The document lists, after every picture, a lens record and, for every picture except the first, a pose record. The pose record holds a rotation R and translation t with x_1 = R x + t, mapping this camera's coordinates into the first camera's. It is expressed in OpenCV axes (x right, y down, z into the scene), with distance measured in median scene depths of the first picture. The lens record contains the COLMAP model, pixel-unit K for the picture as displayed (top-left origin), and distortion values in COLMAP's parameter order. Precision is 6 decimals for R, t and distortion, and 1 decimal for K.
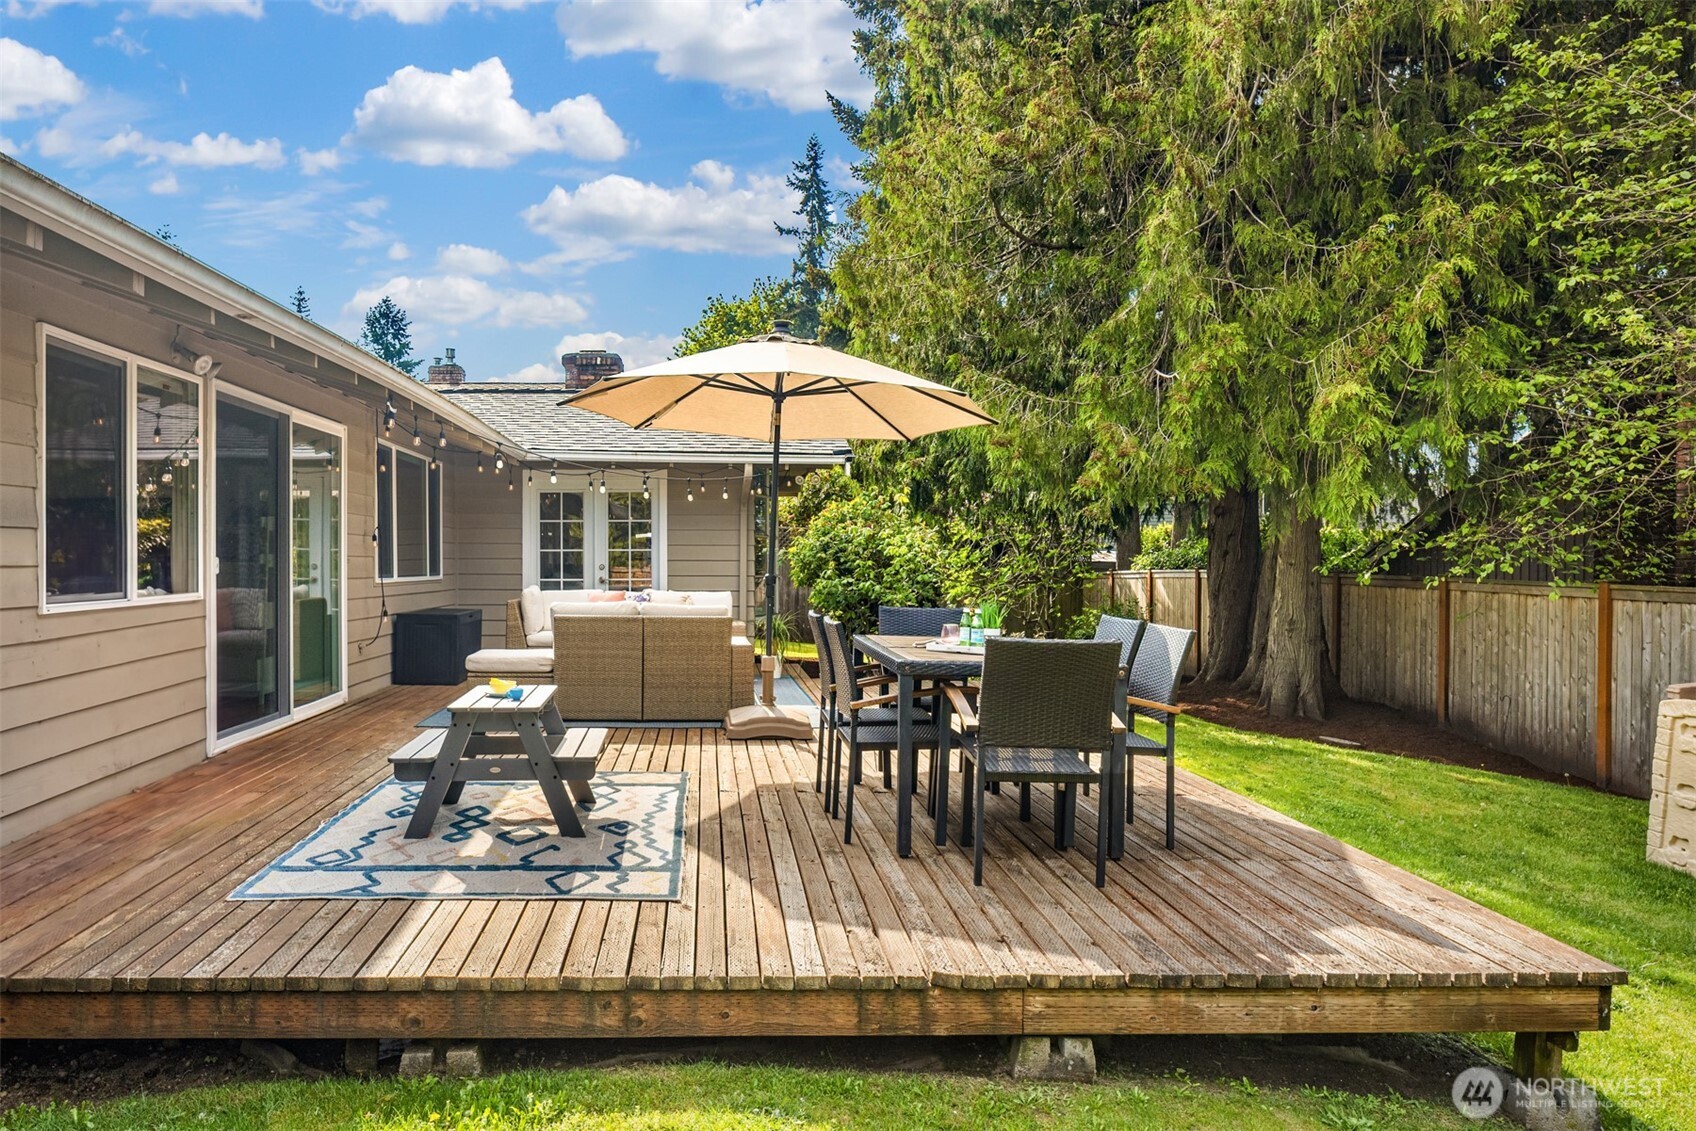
lens RADIAL K [[1126.8, 0, 846.0], [0, 1126.8, 597.0], [0, 0, 1]] dist [-0.010281, -0.002500]
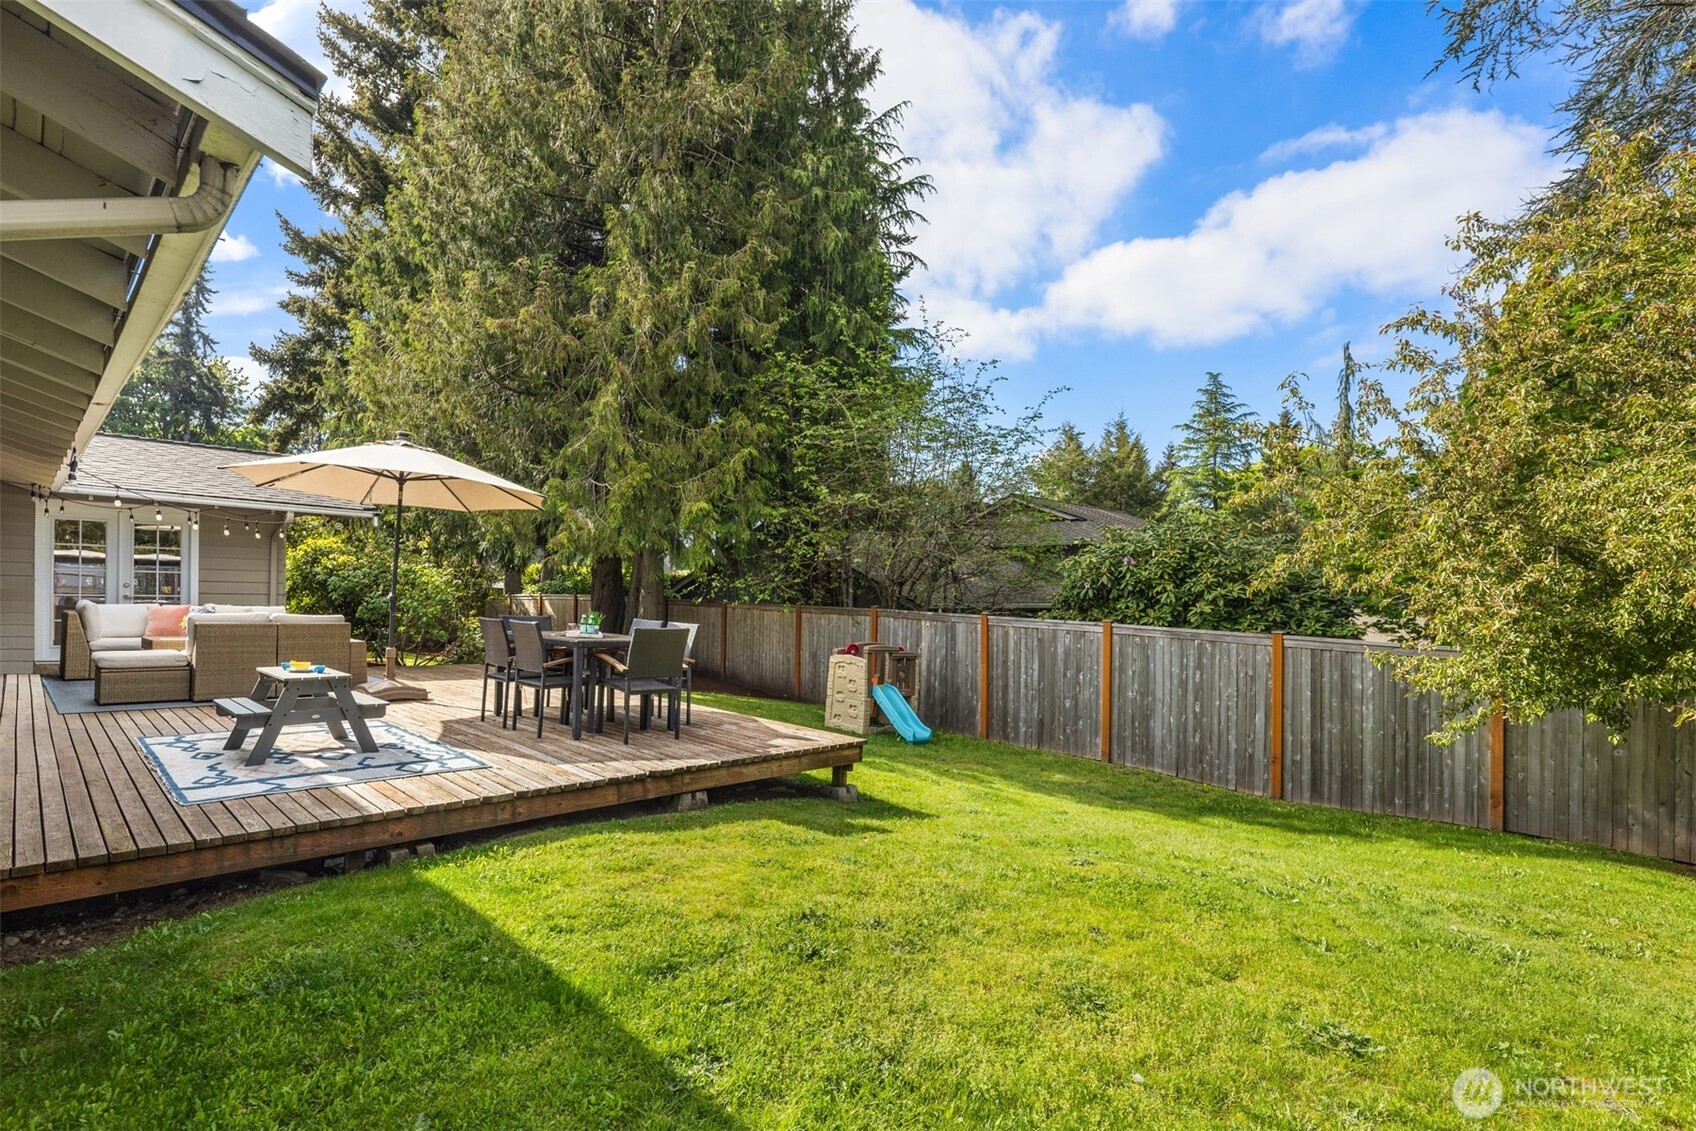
lens RADIAL K [[827.0, 0, 848.9], [0, 827.0, 609.5], [0, 0, 1]] dist [0.000081, 0.000003]
pose [[0.733000, 0.003870, 0.680218, -0.356561], [-0.000629, 0.999987, -0.005012, 0.004710], [-0.680228, 0.003246, 0.732993, -0.240388]]
